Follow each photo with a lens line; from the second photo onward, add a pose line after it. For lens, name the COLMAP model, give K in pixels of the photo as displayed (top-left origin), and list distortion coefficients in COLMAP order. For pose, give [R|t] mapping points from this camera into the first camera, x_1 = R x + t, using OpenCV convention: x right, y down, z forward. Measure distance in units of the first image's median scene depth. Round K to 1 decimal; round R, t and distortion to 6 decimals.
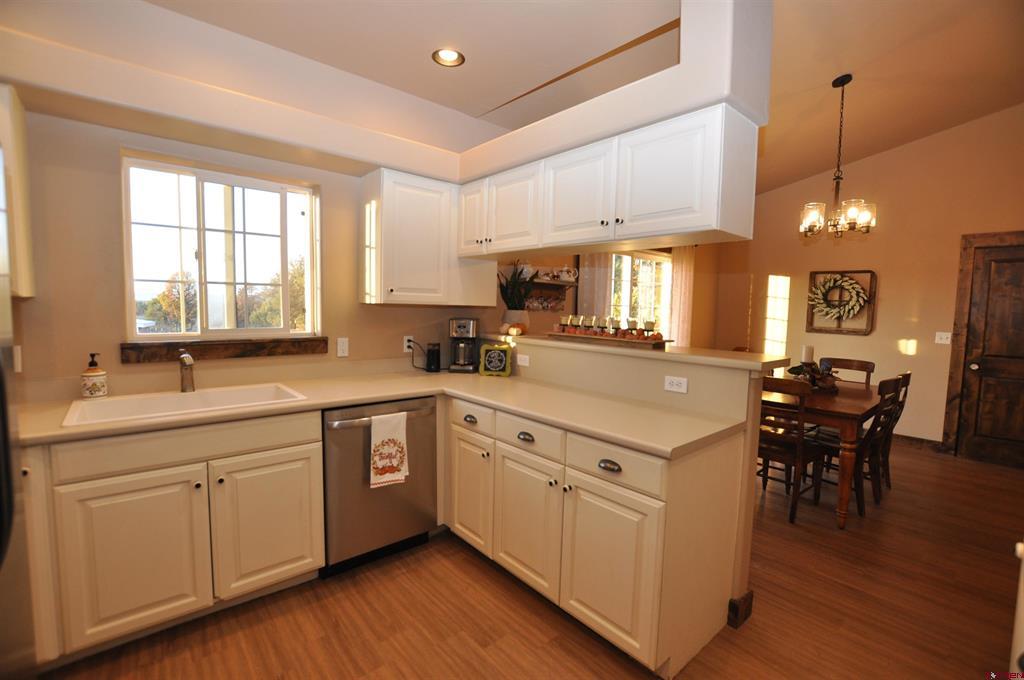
lens RADIAL K [[466.4, 0, 512.0], [0, 466.4, 340.0], [0, 0, 1]] dist [-0.003269, -0.000024]
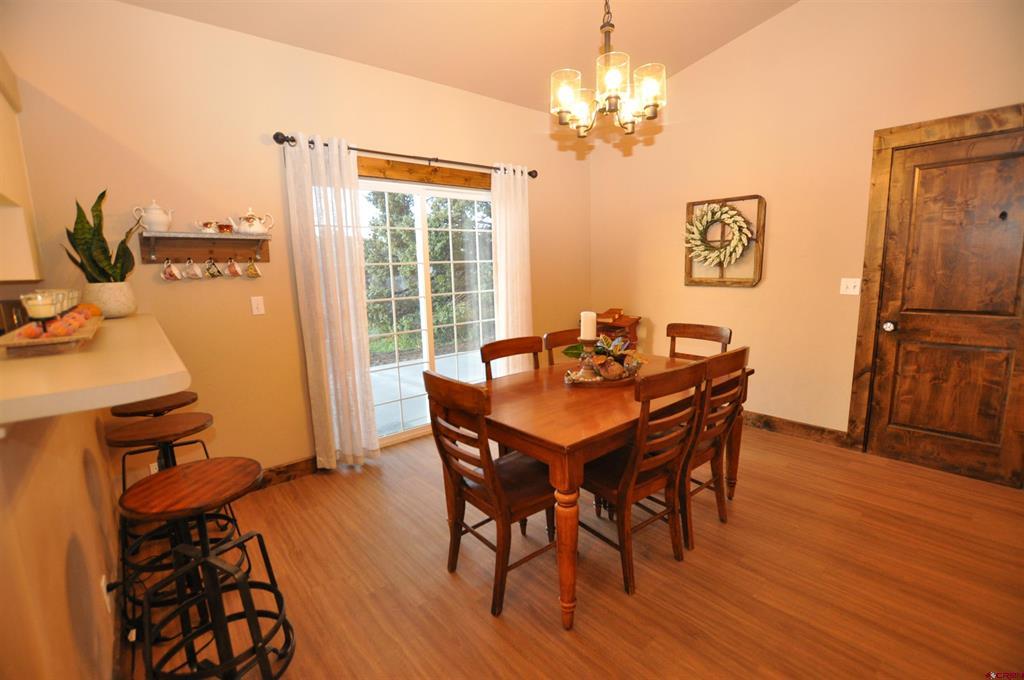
lens RADIAL K [[466.4, 0, 512.0], [0, 466.4, 340.0], [0, 0, 1]] dist [-0.003269, -0.000024]
pose [[0.998622, -0.046509, -0.024320, 0.444723], [0.048395, 0.995308, 0.083786, -0.007965], [0.020309, -0.084848, 0.996187, 0.294724]]
